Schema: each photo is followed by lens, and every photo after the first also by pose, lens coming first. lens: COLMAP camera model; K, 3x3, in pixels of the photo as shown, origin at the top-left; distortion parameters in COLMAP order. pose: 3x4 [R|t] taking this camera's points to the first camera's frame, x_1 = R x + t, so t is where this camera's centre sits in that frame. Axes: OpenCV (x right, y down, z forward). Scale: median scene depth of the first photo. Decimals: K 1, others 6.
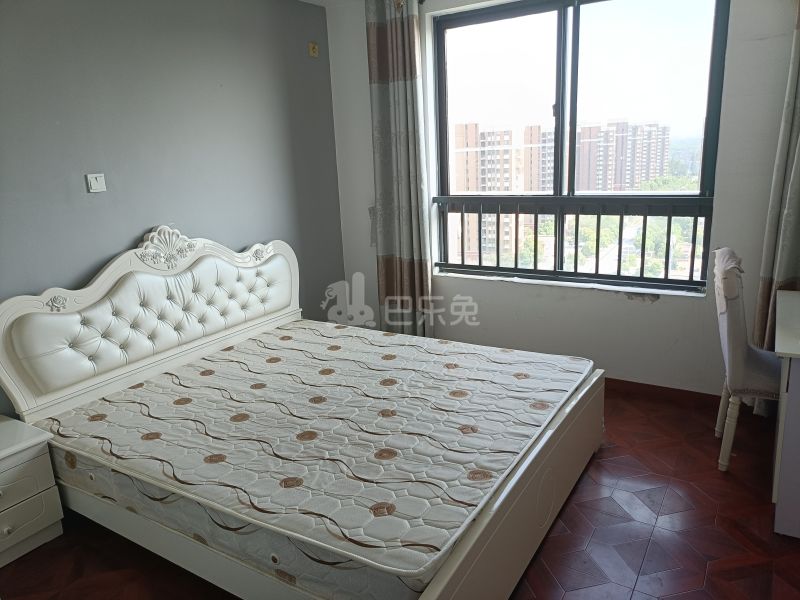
lens RADIAL K [[590.1, 0, 393.7], [0, 590.1, 297.9], [0, 0, 1]] dist [0.025346, -0.023564]
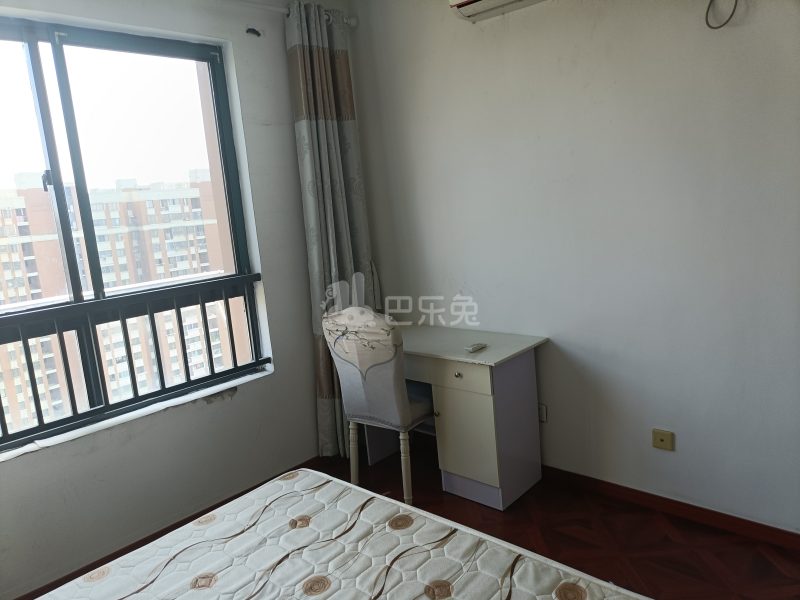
lens RADIAL K [[555.0, 0, 400.0], [0, 555.0, 300.0], [0, 0, 1]] dist [-0.001362, -0.031498]
pose [[0.202034, -0.119821, 0.972021, -0.343362], [0.335349, 0.940956, 0.046290, -0.098225], [-0.920176, 0.316615, 0.230287, 0.637968]]
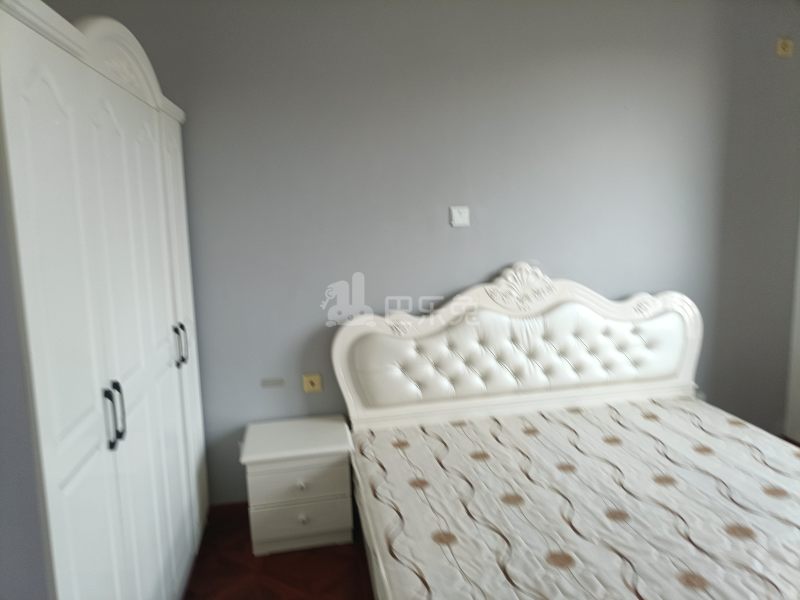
lens RADIAL K [[588.8, 0, 397.3], [0, 588.8, 298.1], [0, 0, 1]] dist [0.035587, -0.029524]
pose [[0.674645, 0.135517, -0.725596, 0.172502], [-0.169981, 0.985106, 0.025939, -0.062650], [0.718304, 0.105838, 0.687632, 0.240550]]
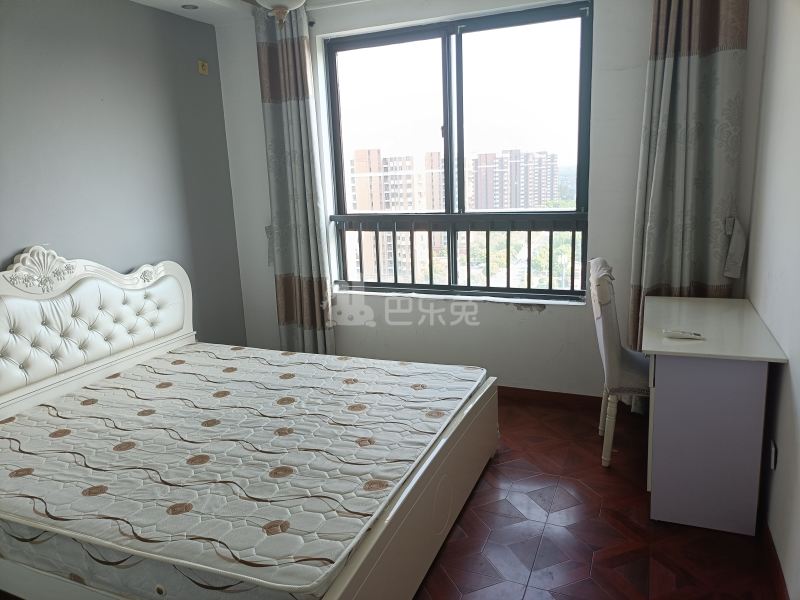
lens RADIAL K [[590.1, 0, 393.7], [0, 590.1, 297.9], [0, 0, 1]] dist [0.025346, -0.023564]
pose [[0.987549, -0.028302, 0.154742, 0.019872], [0.034425, 0.998721, -0.037032, 0.014273], [-0.153496, 0.041898, 0.987261, -0.004620]]
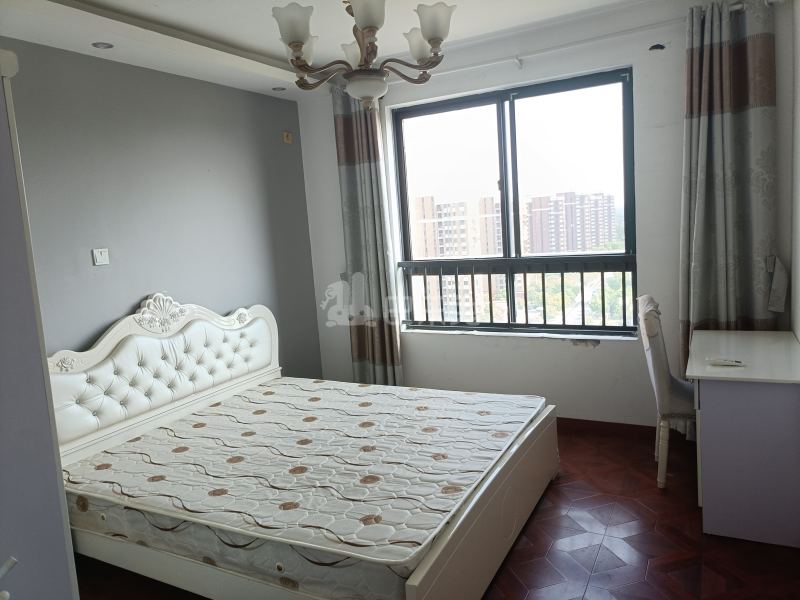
lens RADIAL K [[590.1, 0, 393.7], [0, 590.1, 297.9], [0, 0, 1]] dist [0.025346, -0.023564]
pose [[0.997397, -0.032475, 0.064375, -0.021594], [0.039846, 0.992363, -0.116743, 0.036675], [-0.060092, 0.119004, 0.991074, -0.137005]]
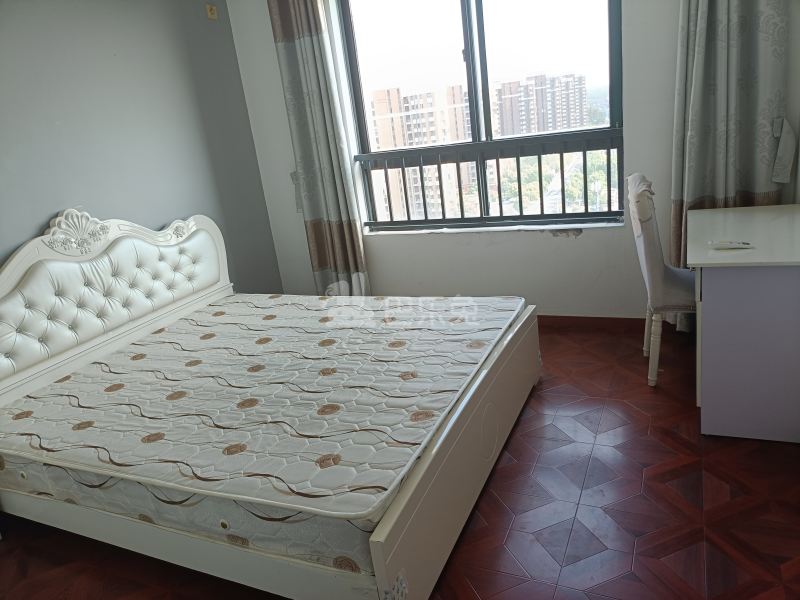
lens RADIAL K [[590.1, 0, 393.7], [0, 590.1, 297.9], [0, 0, 1]] dist [0.025346, -0.023564]
pose [[0.989033, -0.114899, 0.092802, 0.018107], [0.110274, 0.992459, 0.053533, 0.026617], [-0.098253, -0.042712, 0.994244, 0.004606]]
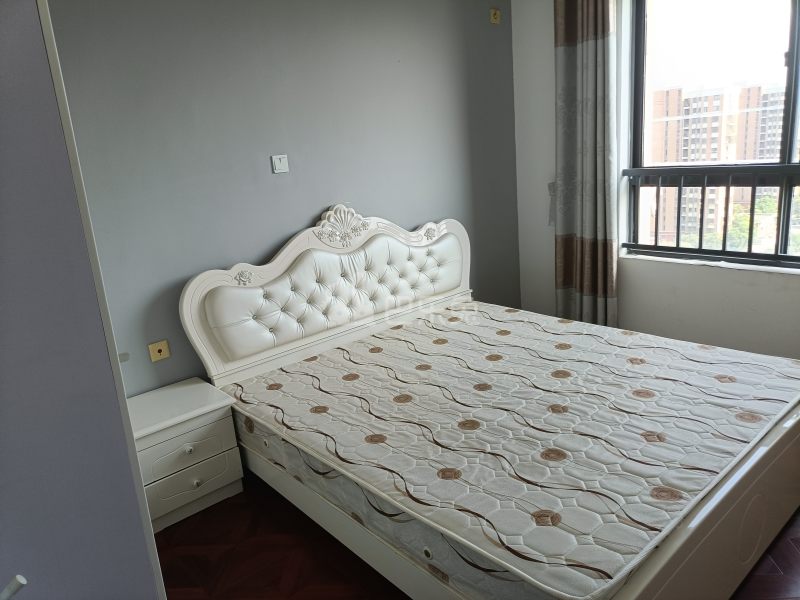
lens RADIAL K [[588.8, 0, 397.3], [0, 588.8, 298.1], [0, 0, 1]] dist [0.035587, -0.029524]
pose [[0.957034, 0.038309, -0.287433, 0.006515], [-0.028171, 0.998829, 0.039325, -0.003571], [0.288603, -0.029538, 0.956993, 0.051875]]
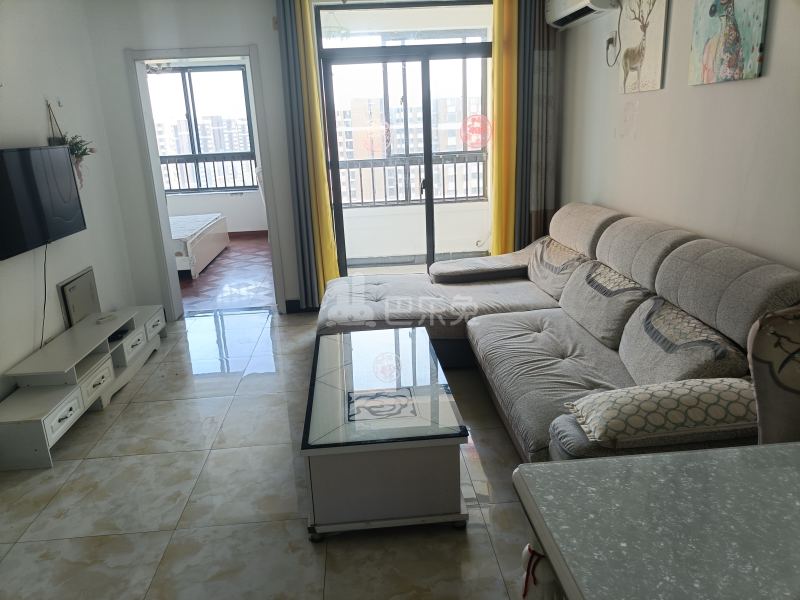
lens RADIAL K [[580.6, 0, 390.5], [0, 580.6, 299.9], [0, 0, 1]] dist [0.000011, -0.002874]
pose [[0.806040, -0.158510, 0.570240, -0.589719], [0.147363, 0.986876, 0.066024, 0.427165], [-0.573222, 0.030814, 0.818821, -1.540160]]
